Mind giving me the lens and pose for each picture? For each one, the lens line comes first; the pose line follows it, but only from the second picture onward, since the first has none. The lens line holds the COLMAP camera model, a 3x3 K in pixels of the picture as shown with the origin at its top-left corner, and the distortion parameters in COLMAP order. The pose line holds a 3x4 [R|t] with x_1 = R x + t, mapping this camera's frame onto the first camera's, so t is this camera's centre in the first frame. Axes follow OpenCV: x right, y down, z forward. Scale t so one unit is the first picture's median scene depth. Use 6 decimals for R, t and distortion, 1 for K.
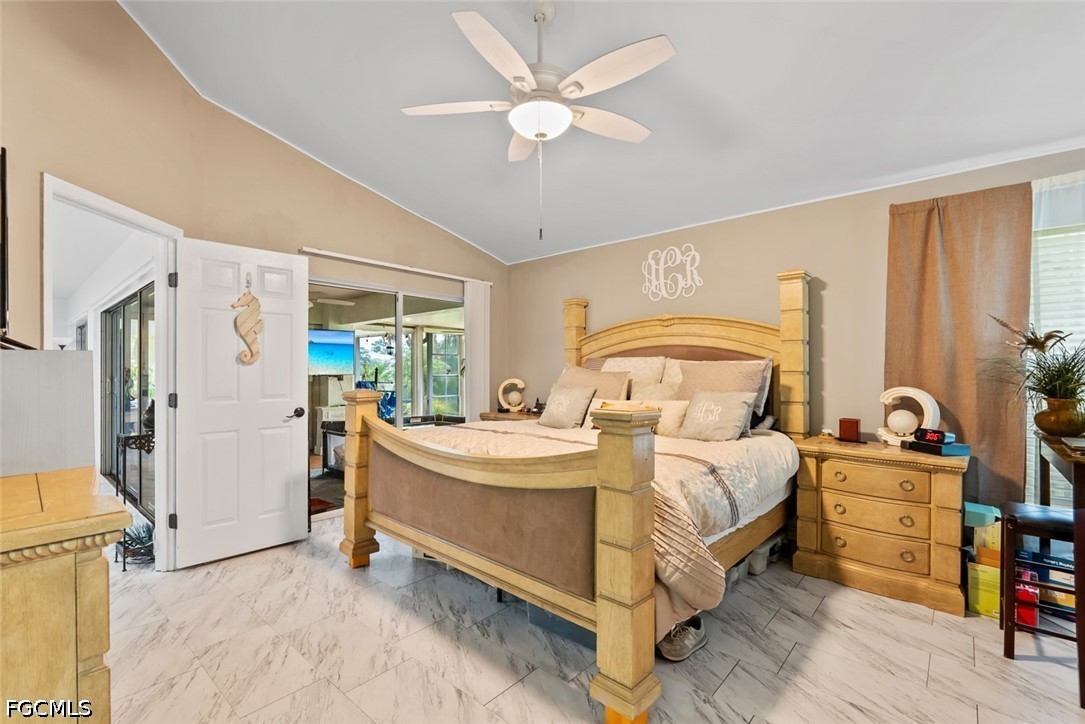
lens RADIAL K [[476.5, 0, 541.5], [0, 476.5, 365.5], [0, 0, 1]] dist [-0.003481, 0.000568]
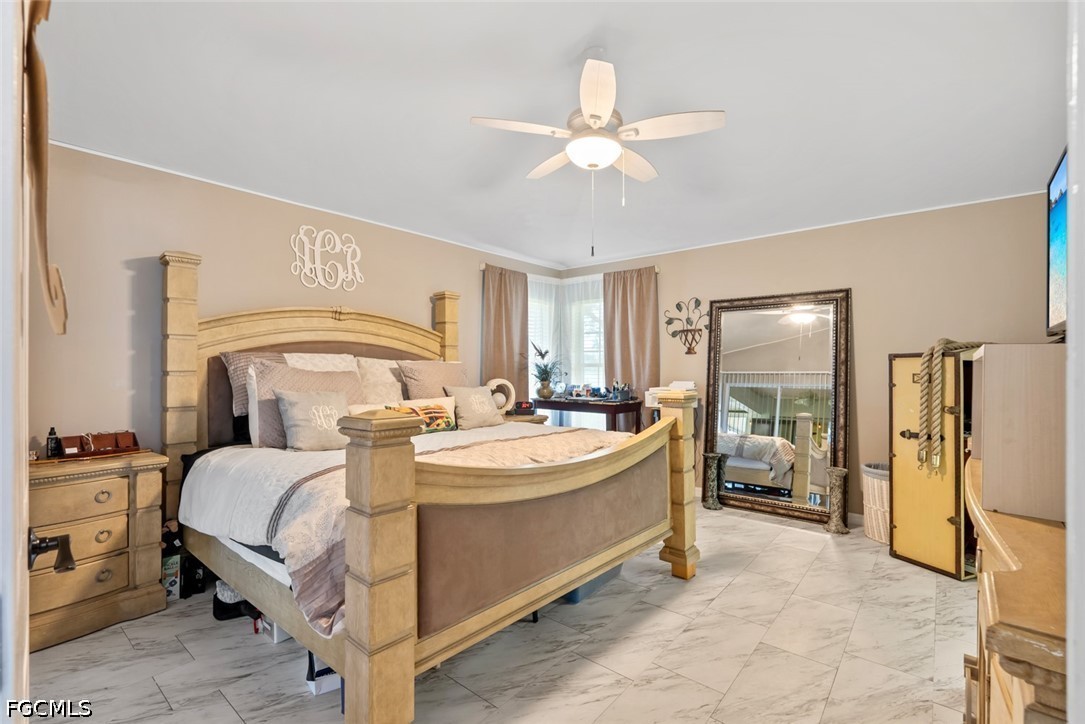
lens RADIAL K [[476.5, 0, 541.5], [0, 476.5, 365.5], [0, 0, 1]] dist [-0.003481, 0.000568]
pose [[-0.015470, 0.000498, 0.999880, -0.707414], [-0.009402, 0.999956, -0.000644, -0.000331], [-0.999836, -0.009411, -0.015464, 0.704206]]
